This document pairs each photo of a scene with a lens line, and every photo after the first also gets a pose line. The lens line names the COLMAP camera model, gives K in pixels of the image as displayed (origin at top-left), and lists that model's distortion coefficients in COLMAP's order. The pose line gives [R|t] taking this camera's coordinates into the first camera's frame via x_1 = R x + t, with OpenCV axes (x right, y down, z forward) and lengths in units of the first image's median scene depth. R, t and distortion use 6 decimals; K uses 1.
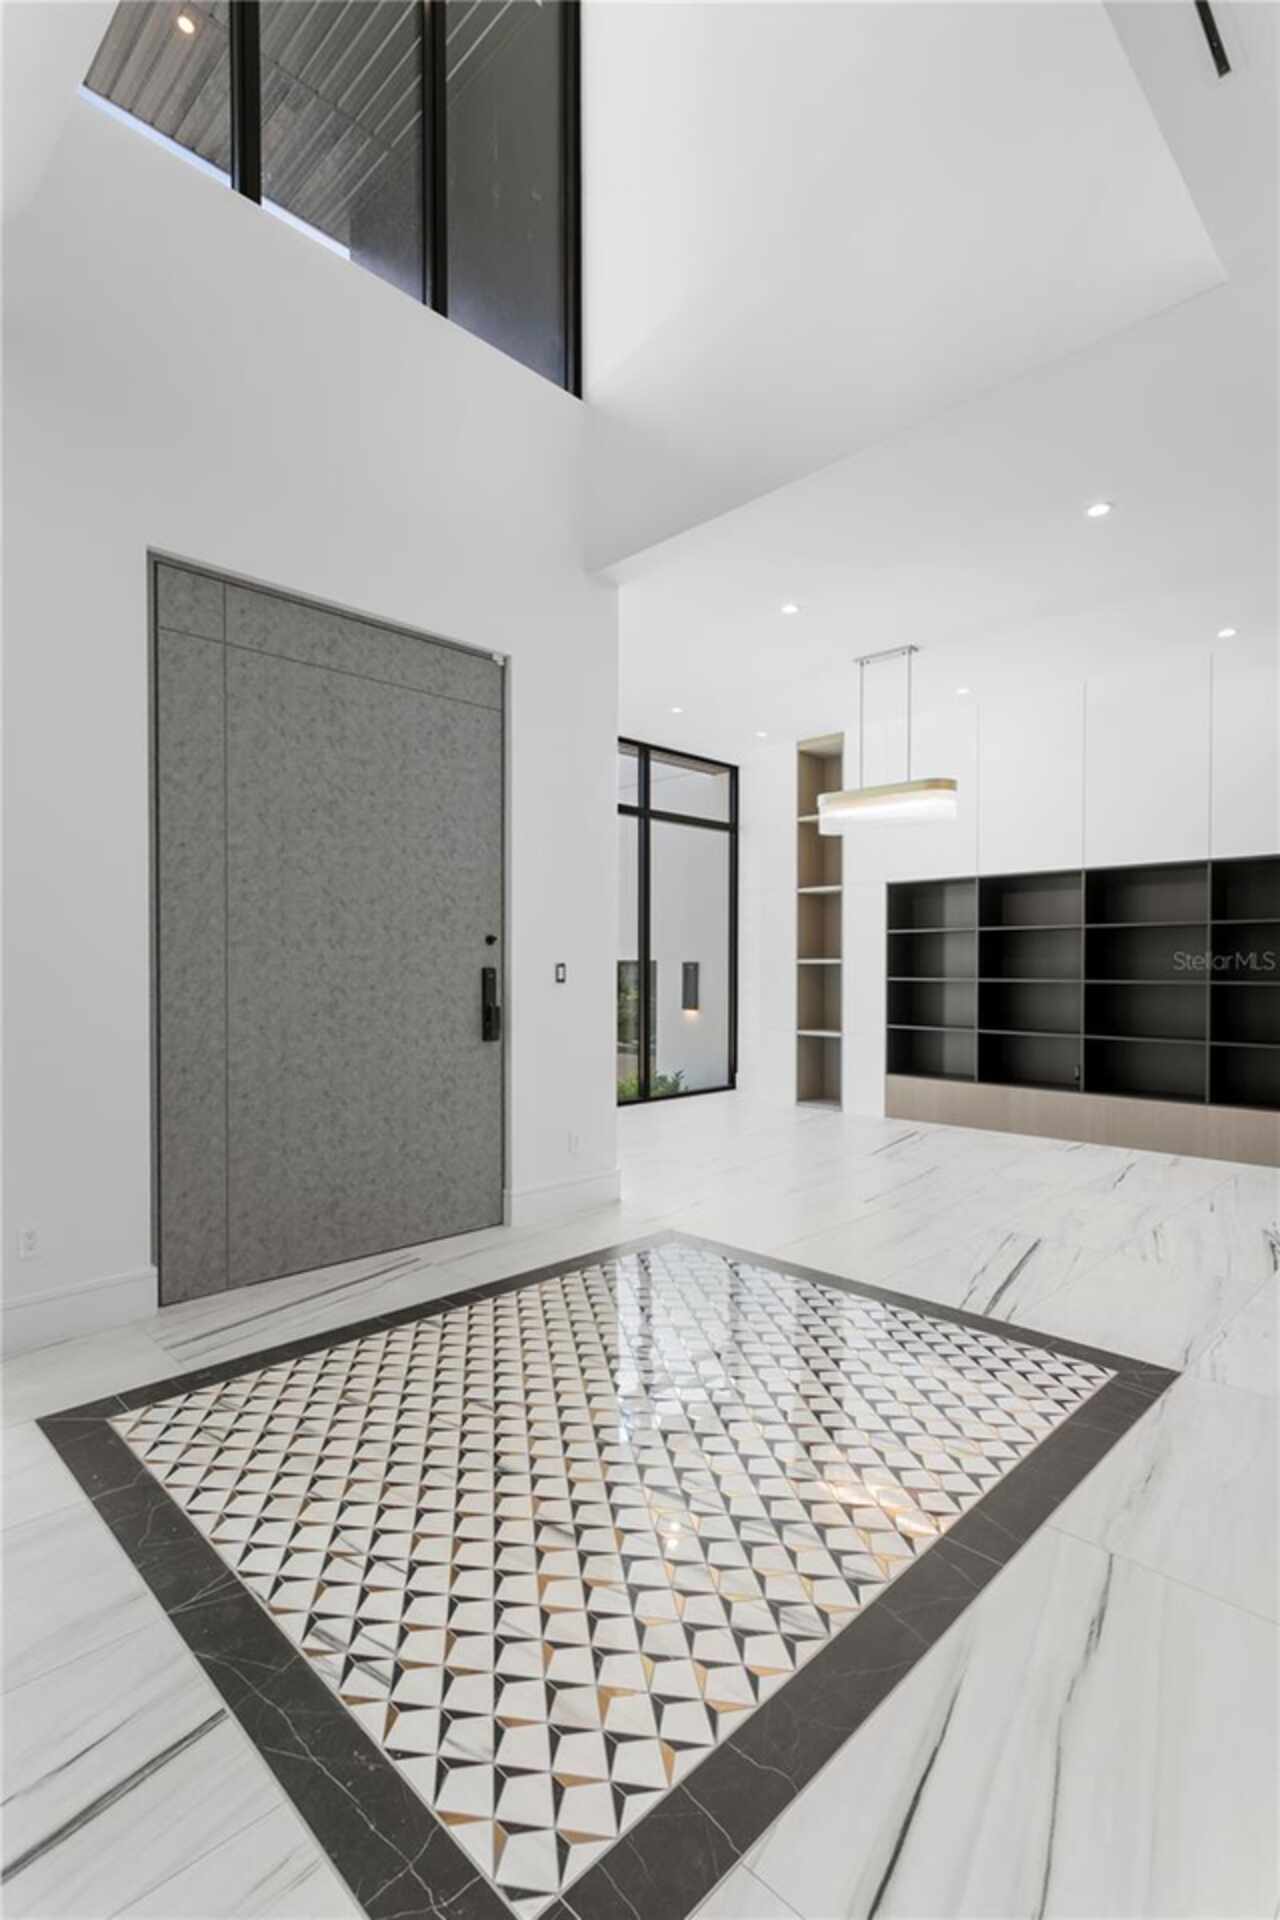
lens RADIAL K [[905.1, 0, 649.9], [0, 905.1, 973.6], [0, 0, 1]] dist [0.001408, -0.000172]
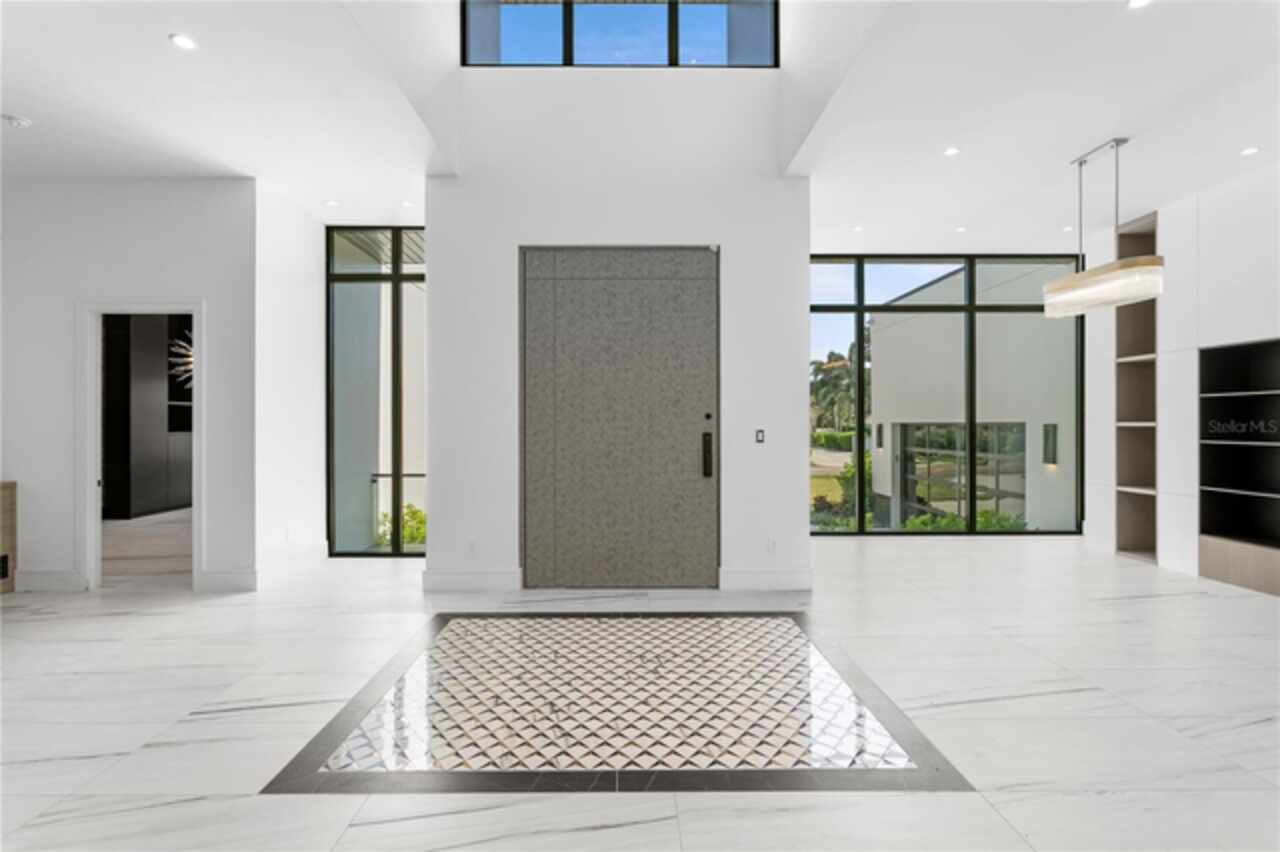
lens RADIAL K [[632.1, 0, 637.4], [0, 632.1, 421.8], [0, 0, 1]] dist [0.000213, 0.000011]
pose [[0.716889, -0.004088, -0.697175, 0.546697], [-0.001958, 0.999967, -0.007877, -0.017742], [0.697184, 0.007012, 0.716858, 0.068766]]
